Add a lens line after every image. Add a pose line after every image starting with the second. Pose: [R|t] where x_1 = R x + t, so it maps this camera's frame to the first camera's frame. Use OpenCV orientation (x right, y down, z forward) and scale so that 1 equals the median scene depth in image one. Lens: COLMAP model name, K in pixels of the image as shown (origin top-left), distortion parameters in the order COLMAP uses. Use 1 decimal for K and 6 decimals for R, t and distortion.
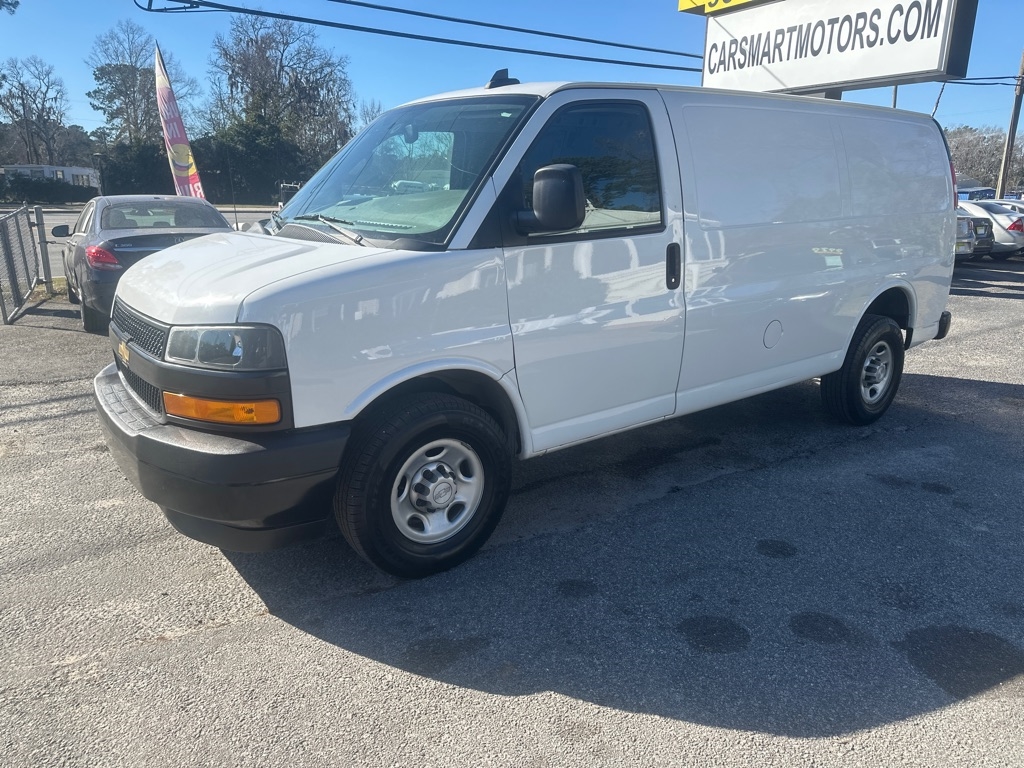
lens RADIAL K [[728.5, 0, 504.8], [0, 728.5, 388.5], [0, 0, 1]] dist [0.016876, -0.023438]
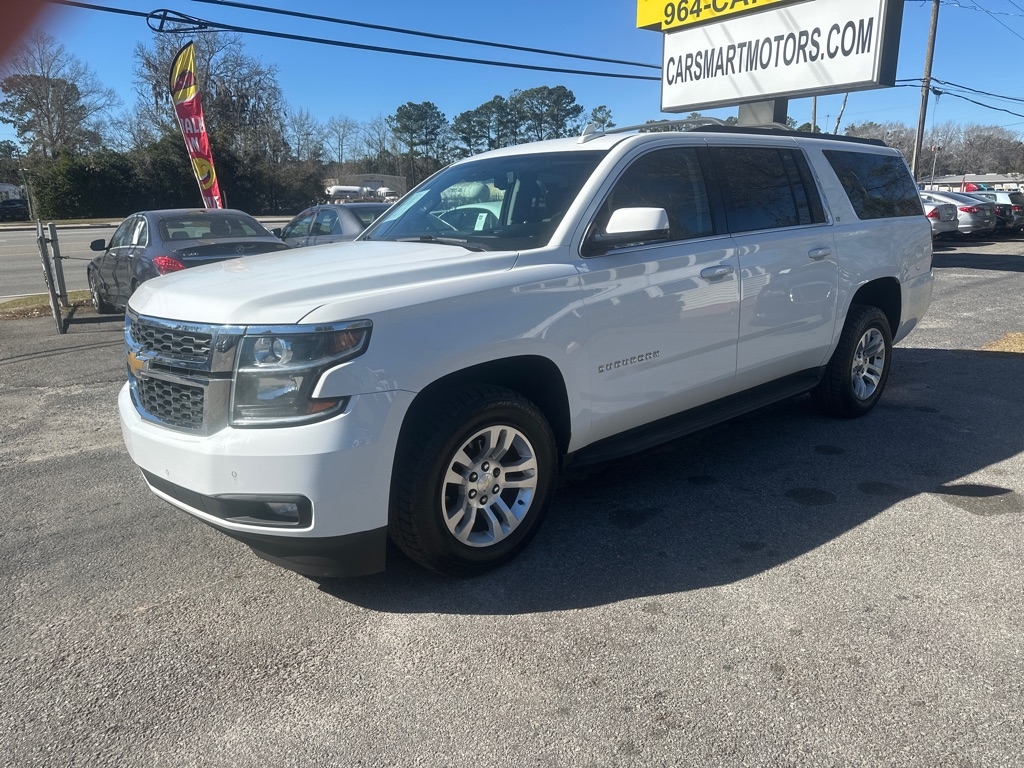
lens RADIAL K [[728.5, 0, 510.3], [0, 728.5, 393.3], [0, 0, 1]] dist [0.016876, -0.023438]
pose [[0.994305, -0.052393, 0.092805, -0.094348], [0.052319, 0.998625, 0.003231, 0.020979], [-0.092847, 0.001643, 0.995679, -0.085199]]
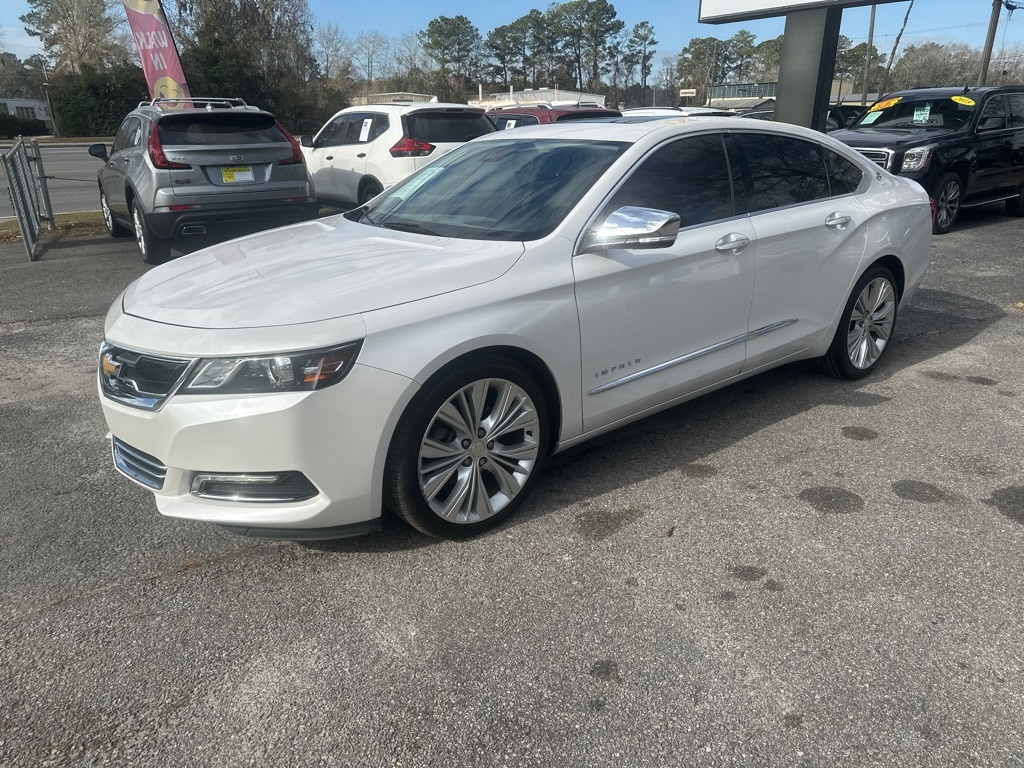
lens RADIAL K [[728.5, 0, 509.0], [0, 728.5, 389.4], [0, 0, 1]] dist [0.016876, -0.023438]
pose [[0.998367, -0.033077, 0.046580, -0.060188], [0.028640, 0.995265, 0.092887, 0.008448], [-0.049431, -0.091401, 0.994587, -0.025195]]
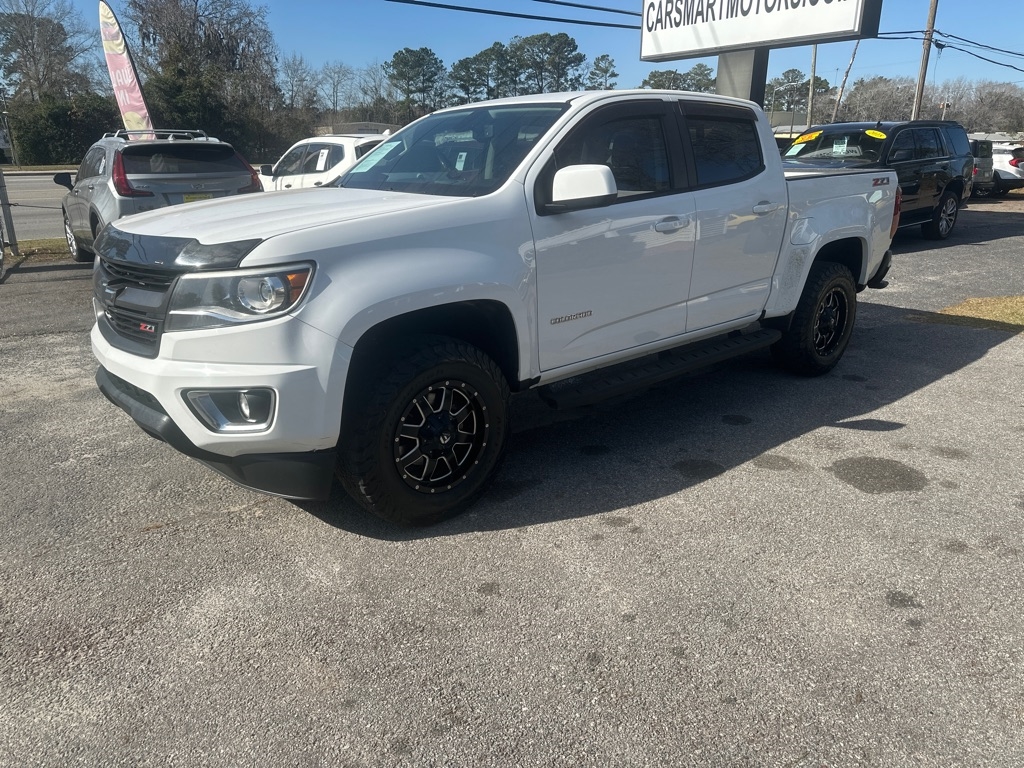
lens RADIAL K [[728.5, 0, 510.7], [0, 728.5, 393.0], [0, 0, 1]] dist [0.016876, -0.023438]
pose [[0.994840, -0.043421, 0.091694, -0.042366], [0.037684, 0.997277, 0.063395, 0.019583], [-0.094197, -0.059612, 0.993767, -0.073779]]
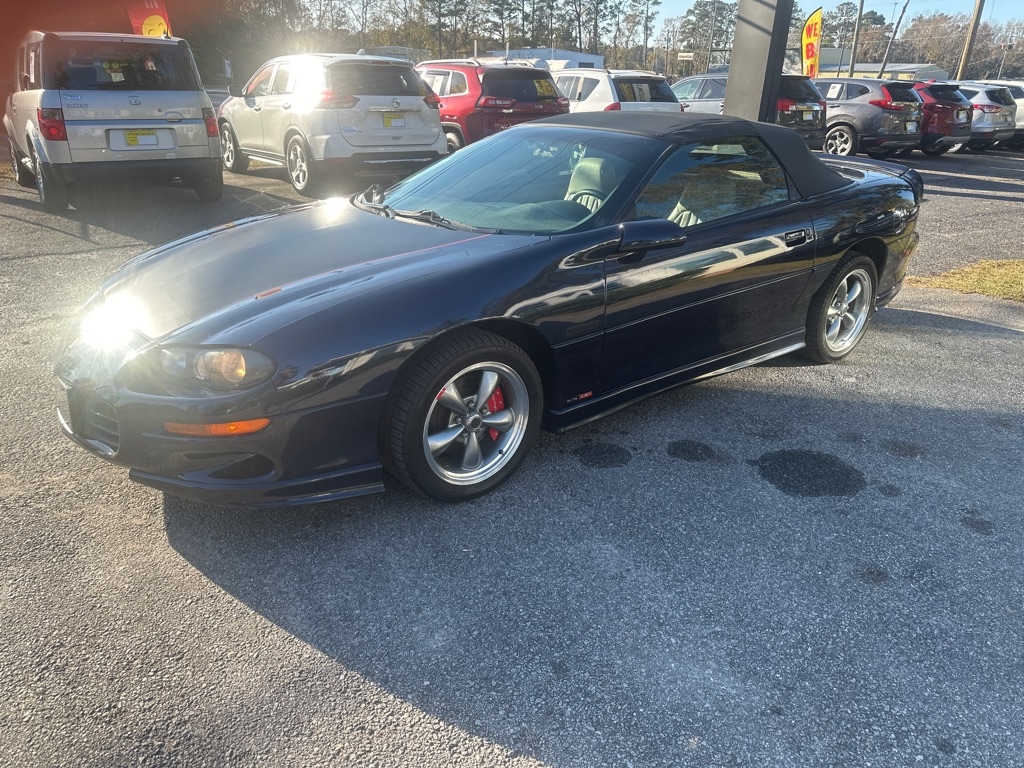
lens RADIAL K [[728.5, 0, 511.7], [0, 728.5, 394.0], [0, 0, 1]] dist [0.016876, -0.023438]
pose [[0.998350, -0.006680, 0.057039, 0.014815], [-0.001736, 0.989249, 0.146227, 0.013248], [-0.057403, -0.146085, 0.987605, -0.034417]]
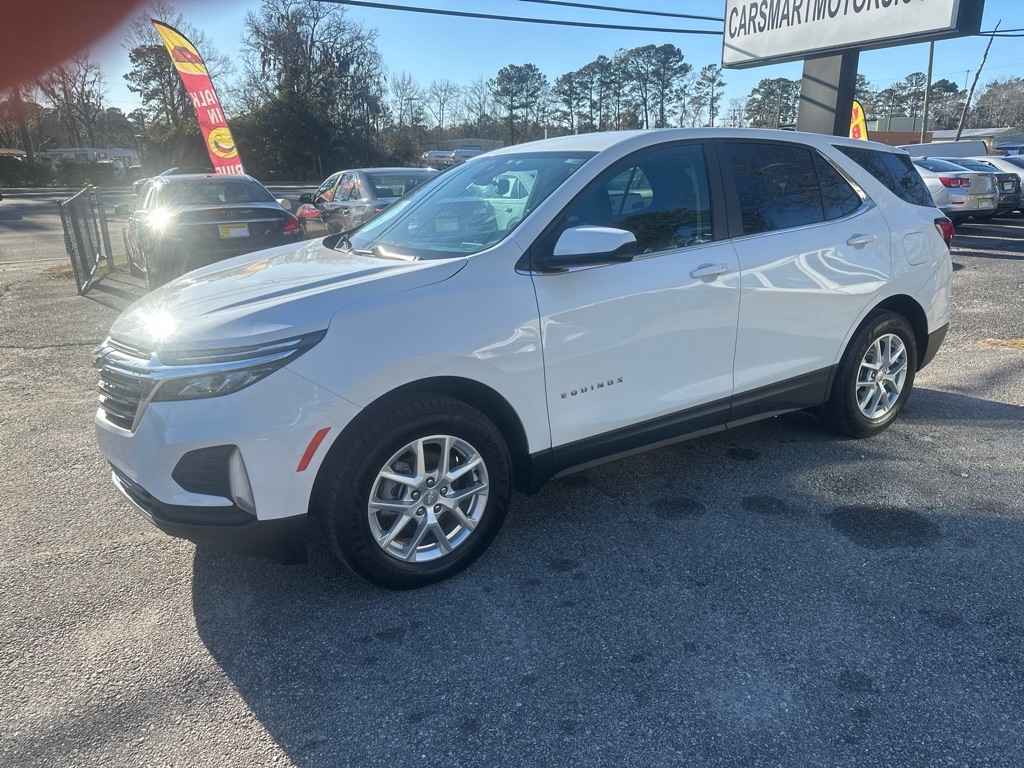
lens RADIAL K [[728.5, 0, 508.1], [0, 728.5, 390.9], [0, 0, 1]] dist [0.016876, -0.023438]
pose [[0.998813, -0.015353, -0.046218, 0.011555], [0.017224, 0.999036, 0.040371, 0.016451], [0.045554, -0.041119, 0.998115, -0.057871]]
